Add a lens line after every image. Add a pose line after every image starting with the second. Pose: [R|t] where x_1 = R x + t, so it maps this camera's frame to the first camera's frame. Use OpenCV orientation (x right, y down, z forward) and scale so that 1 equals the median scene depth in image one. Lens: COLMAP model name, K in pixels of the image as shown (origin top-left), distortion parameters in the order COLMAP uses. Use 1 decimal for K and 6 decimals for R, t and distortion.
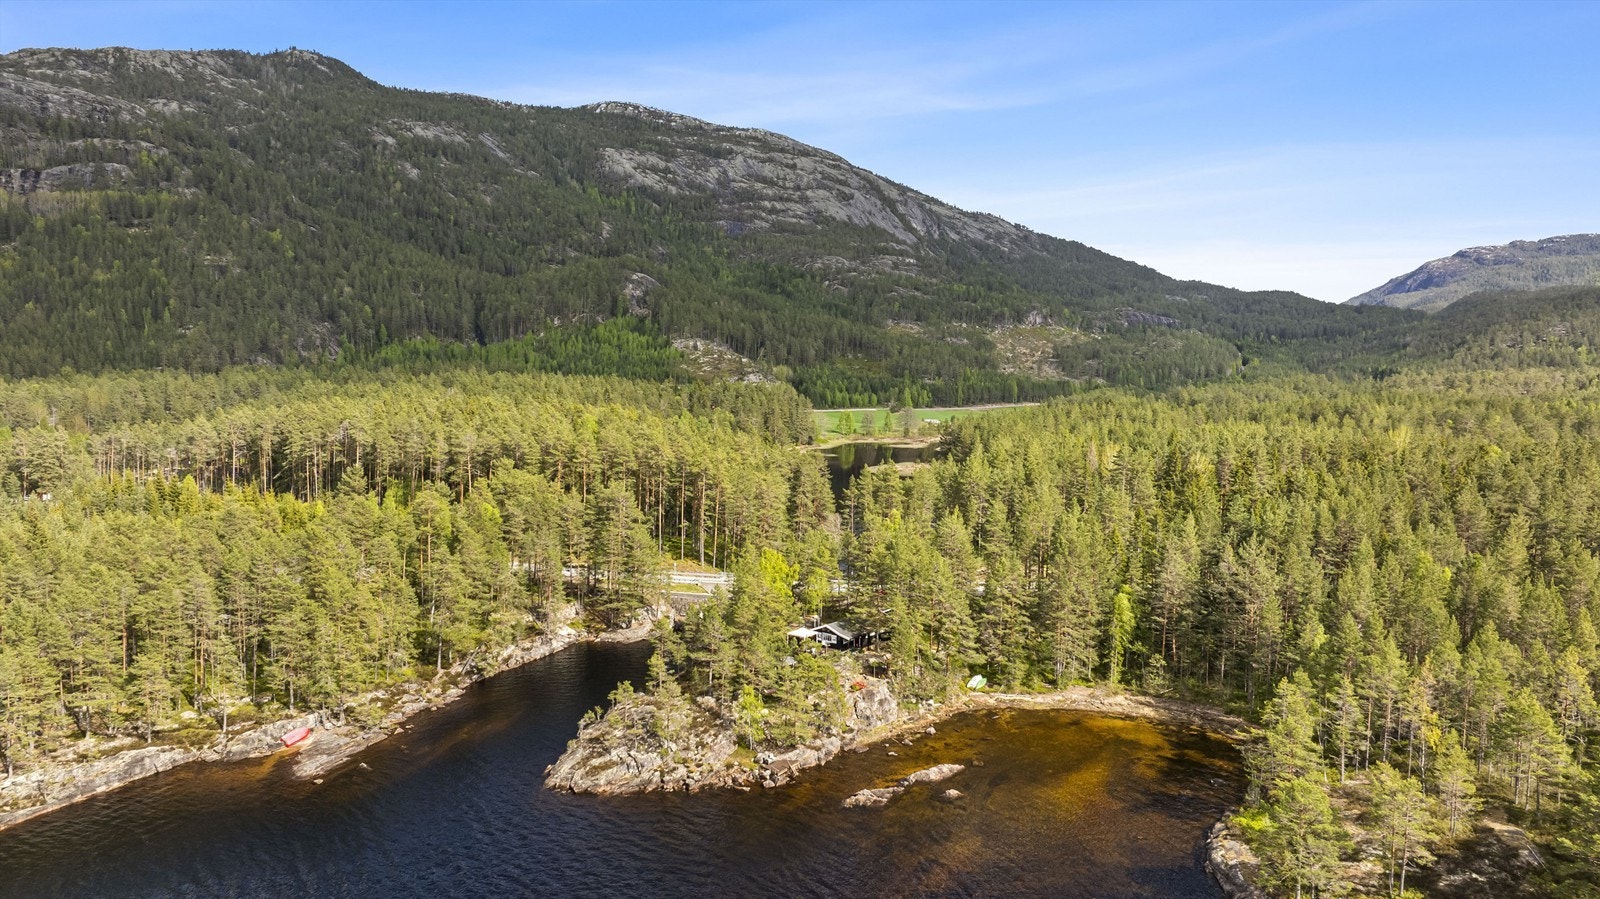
lens RADIAL K [[1093.2, 0, 800.0], [0, 1093.2, 449.5], [0, 0, 1]] dist [0.001808, -0.030959]
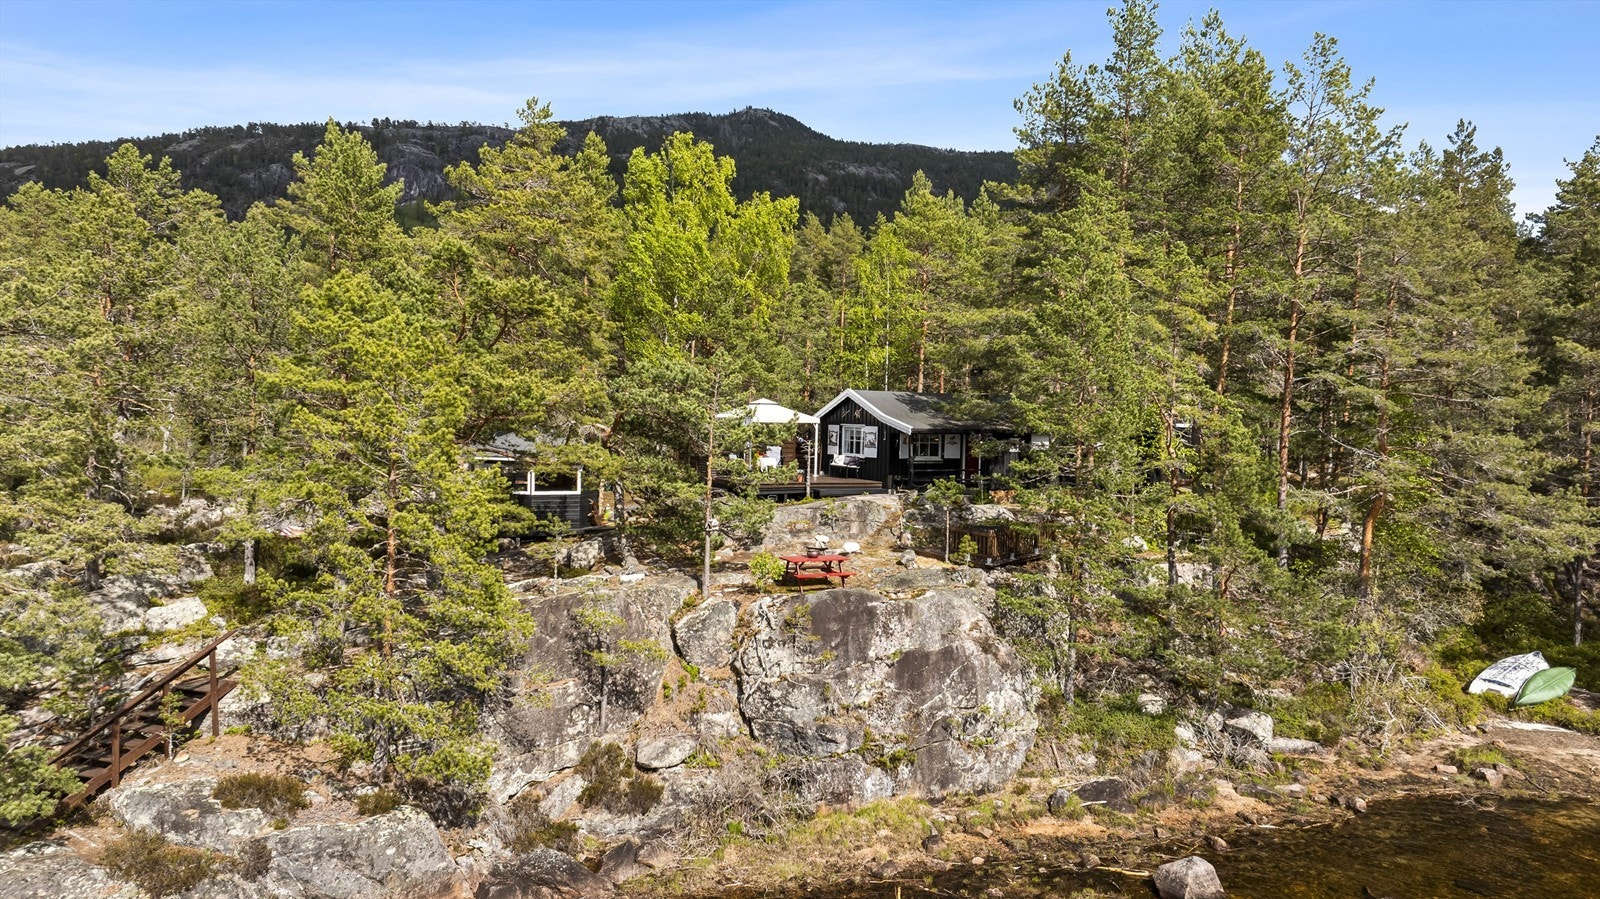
lens RADIAL K [[1093.2, 0, 800.0], [0, 1093.2, 449.5], [0, 0, 1]] dist [0.001808, -0.030959]
pose [[0.918423, 0.020646, -0.395060, 0.117153], [-0.043536, 0.997846, -0.049064, 0.189161], [0.393197, 0.062261, 0.917344, 0.762717]]
